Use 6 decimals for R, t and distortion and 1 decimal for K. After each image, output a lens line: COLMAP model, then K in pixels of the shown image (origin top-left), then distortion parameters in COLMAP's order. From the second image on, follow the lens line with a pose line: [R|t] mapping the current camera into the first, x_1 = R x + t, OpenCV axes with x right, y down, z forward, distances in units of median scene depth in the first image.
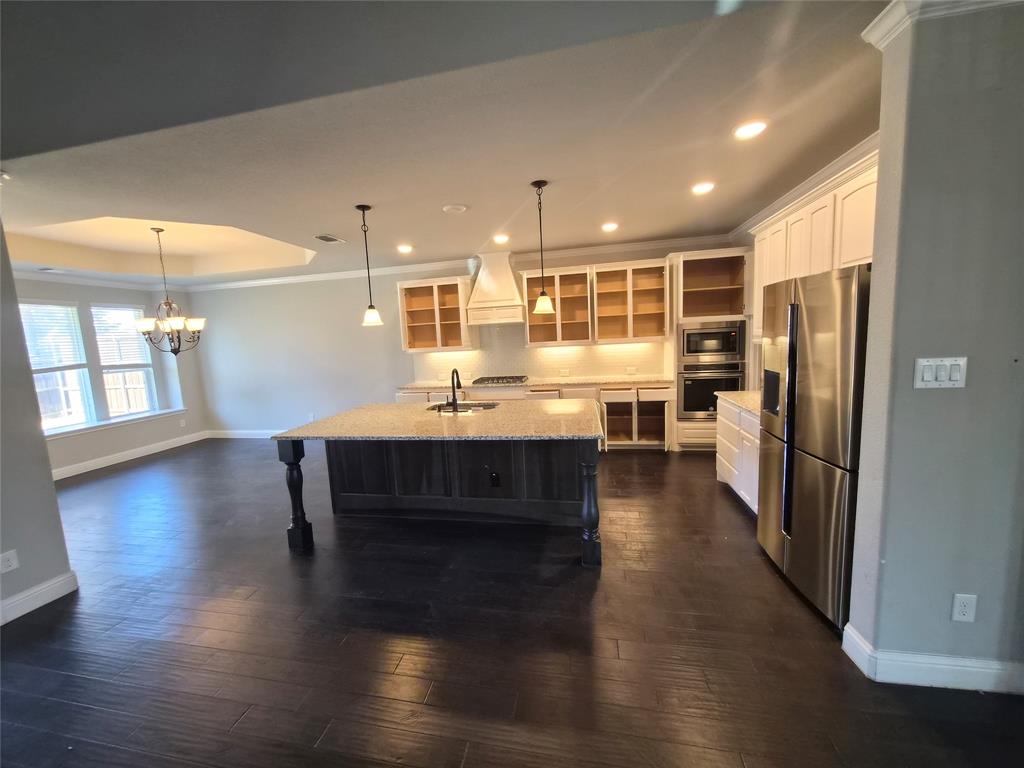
lens RADIAL K [[401.7, 0, 502.9], [0, 401.7, 381.3], [0, 0, 1]] dist [-0.001143, -0.000115]
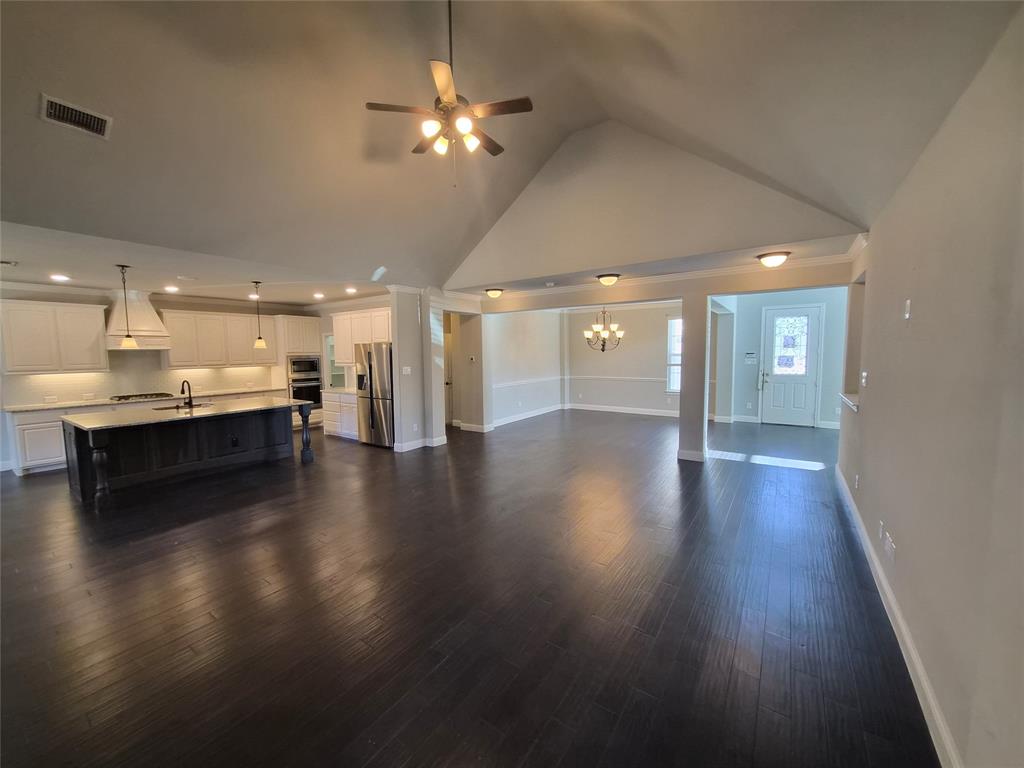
lens RADIAL K [[401.7, 0, 502.9], [0, 401.7, 381.3], [0, 0, 1]] dist [-0.001143, -0.000115]
pose [[0.394533, -0.023330, 0.918585, -1.463939], [0.097682, 0.995078, -0.016682, 0.160729], [-0.913675, 0.096311, 0.394870, -0.965259]]
